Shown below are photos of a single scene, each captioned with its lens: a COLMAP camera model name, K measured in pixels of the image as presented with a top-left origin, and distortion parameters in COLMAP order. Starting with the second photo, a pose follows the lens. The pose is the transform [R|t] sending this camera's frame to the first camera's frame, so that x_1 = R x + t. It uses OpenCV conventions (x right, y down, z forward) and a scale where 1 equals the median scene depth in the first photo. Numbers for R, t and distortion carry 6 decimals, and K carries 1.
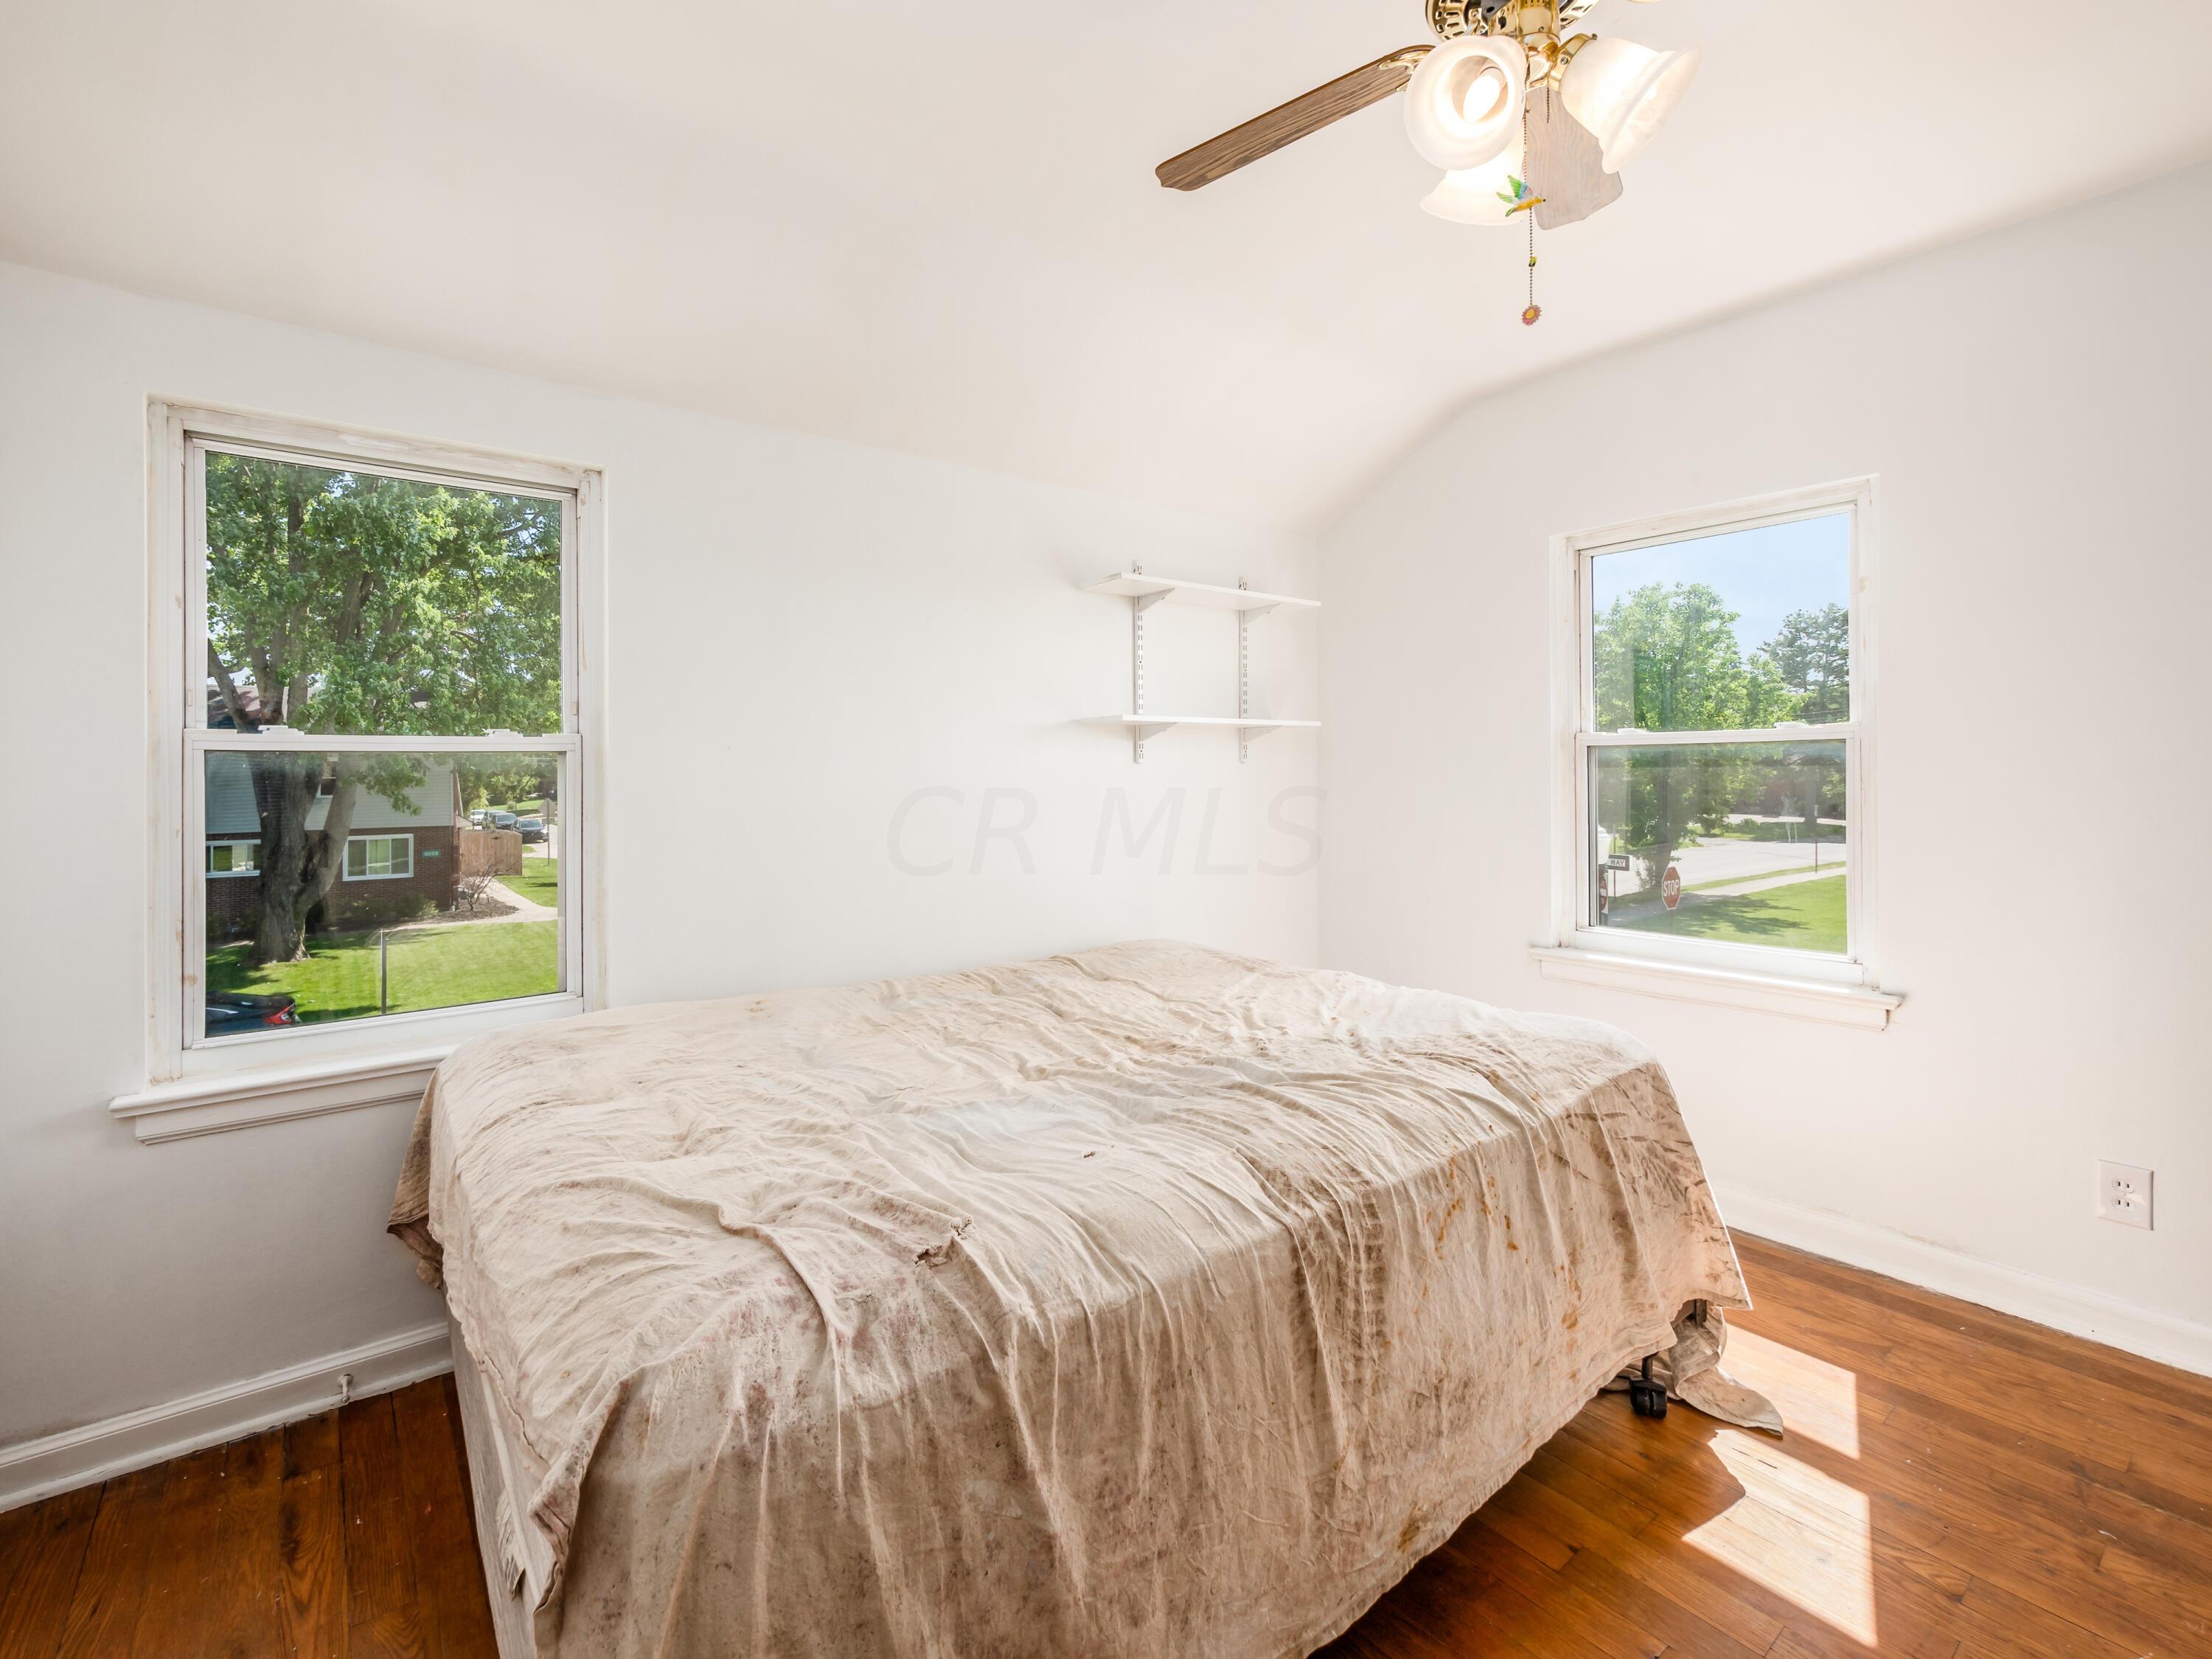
lens RADIAL K [[998.2, 0, 1078.4], [0, 998.2, 764.2], [0, 0, 1]] dist [-0.004557, -0.000603]
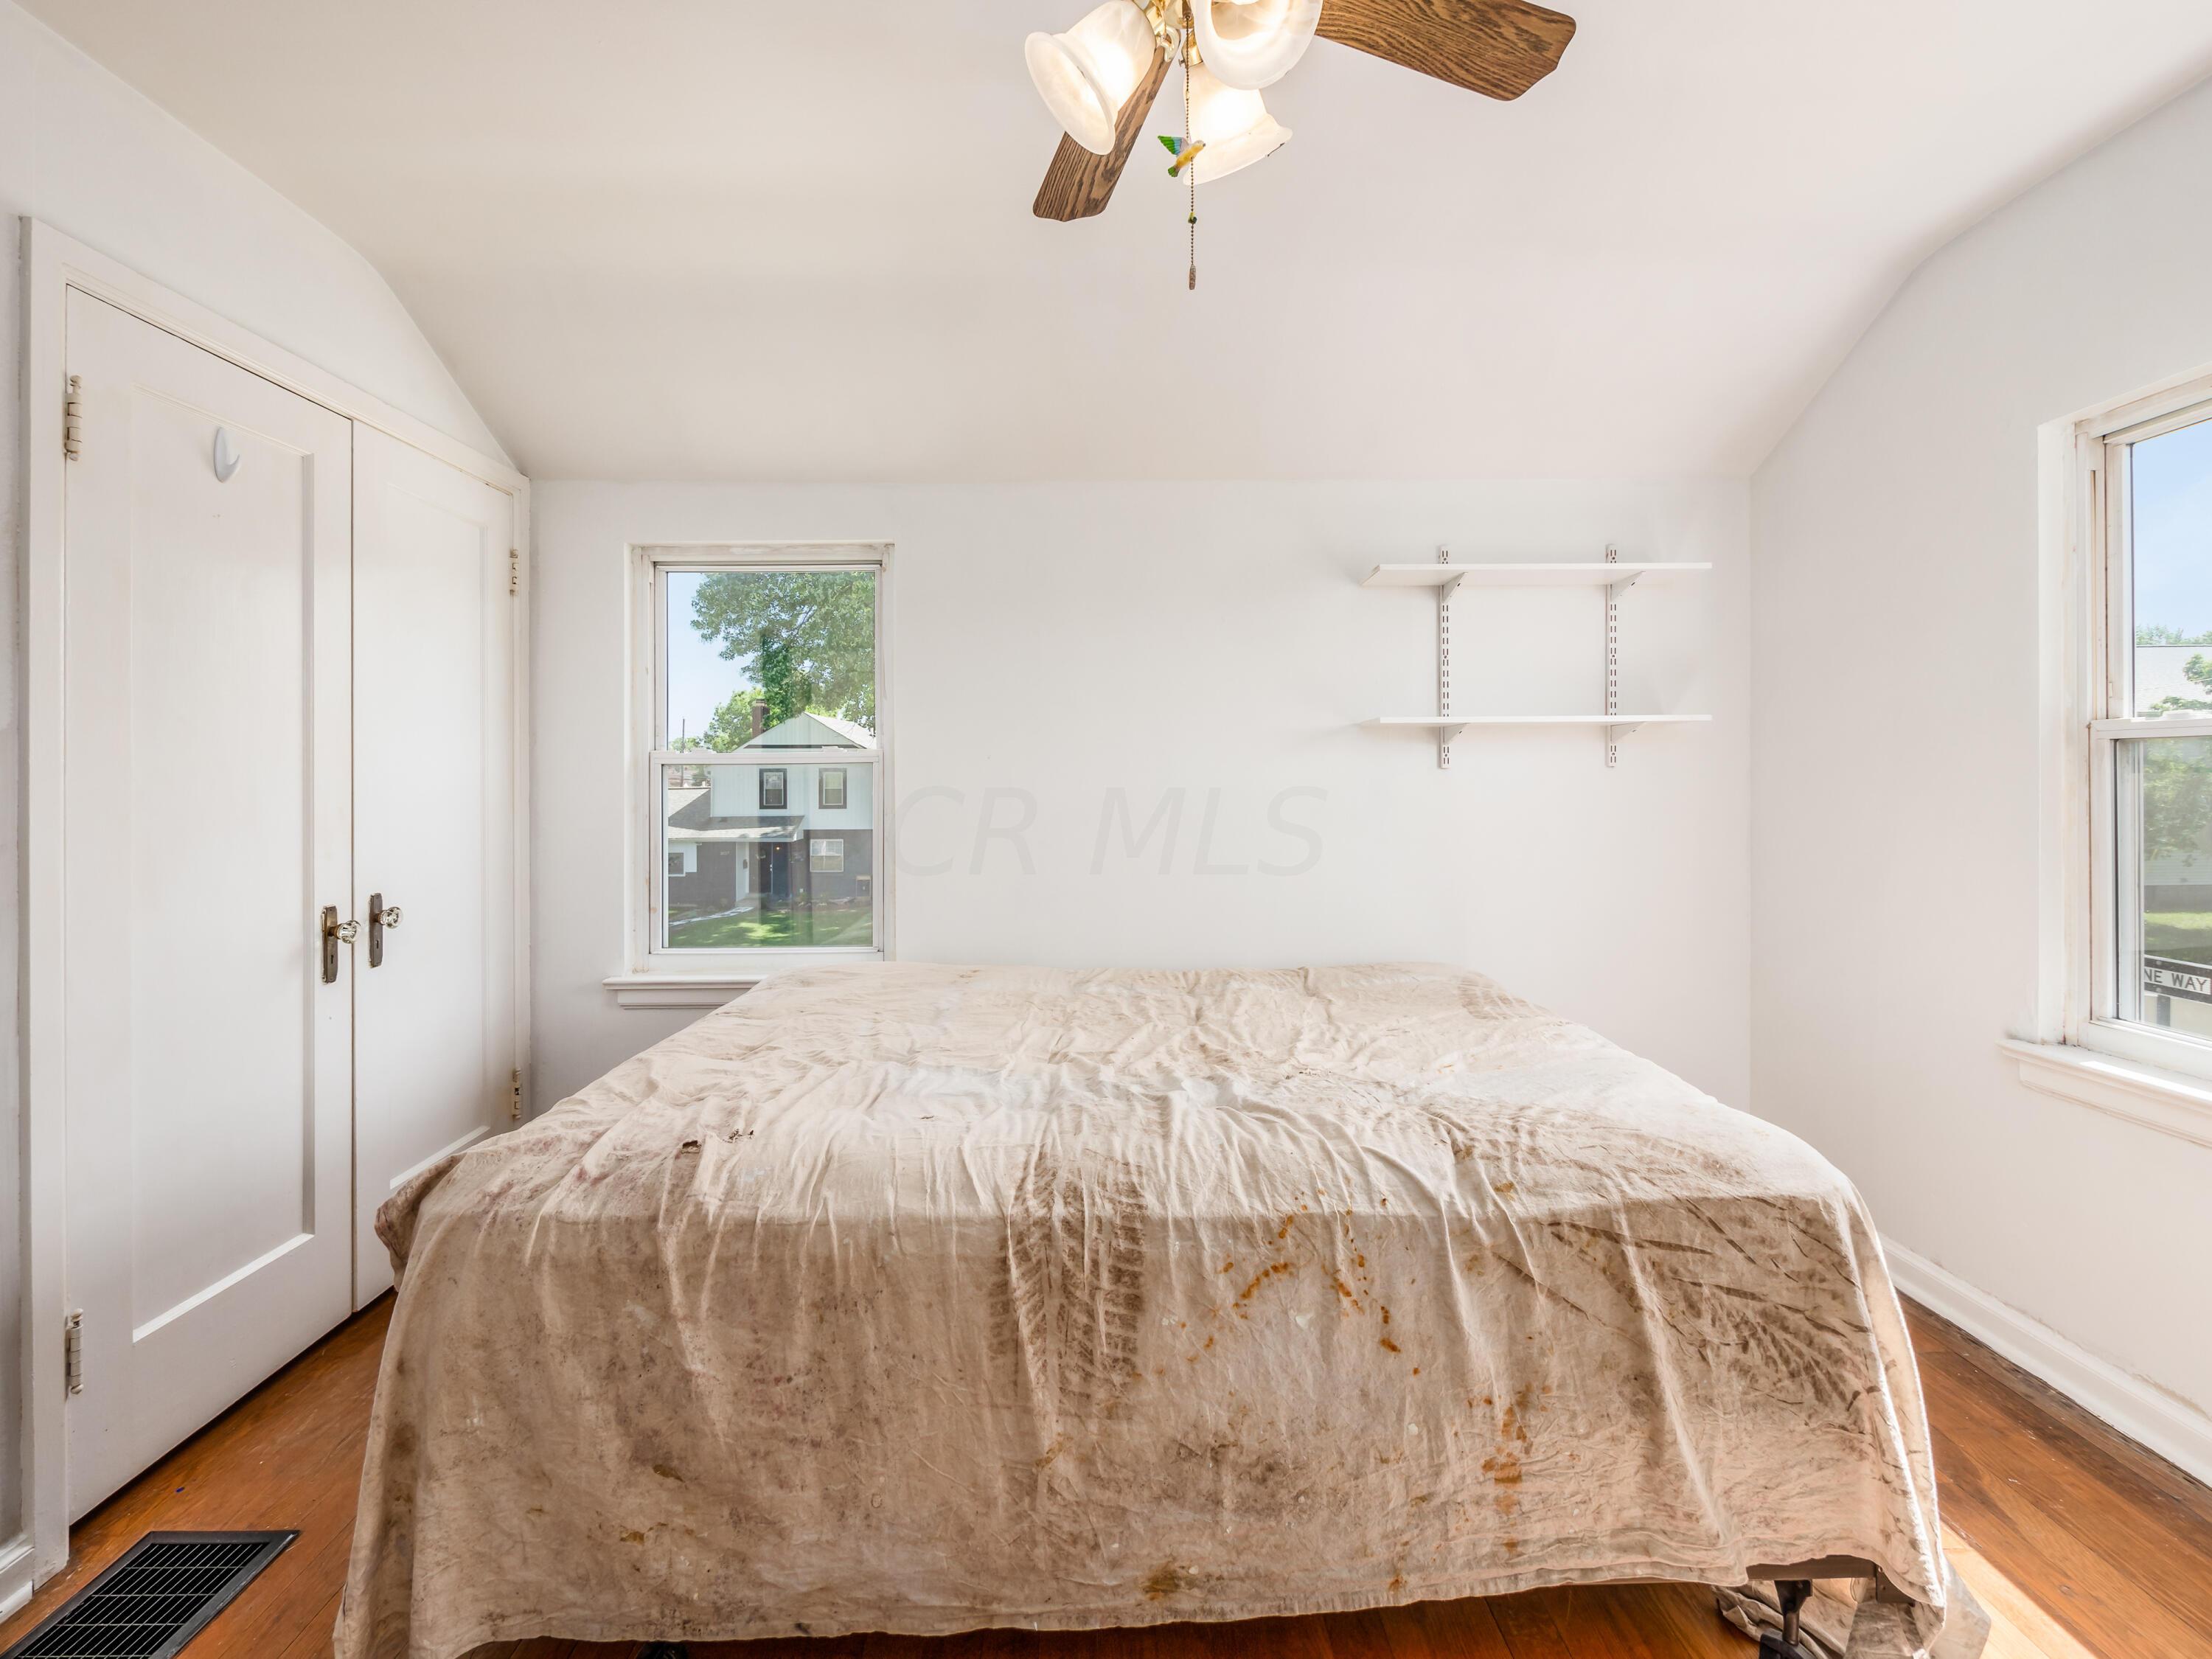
lens RADIAL K [[998.2, 0, 1078.4], [0, 998.2, 764.2], [0, 0, 1]] dist [-0.004557, -0.000603]
pose [[0.801475, -0.005647, -0.598002, 0.848371], [0.004071, 0.999984, -0.003987, -0.007077], [0.598015, 0.000761, 0.801484, 0.192086]]
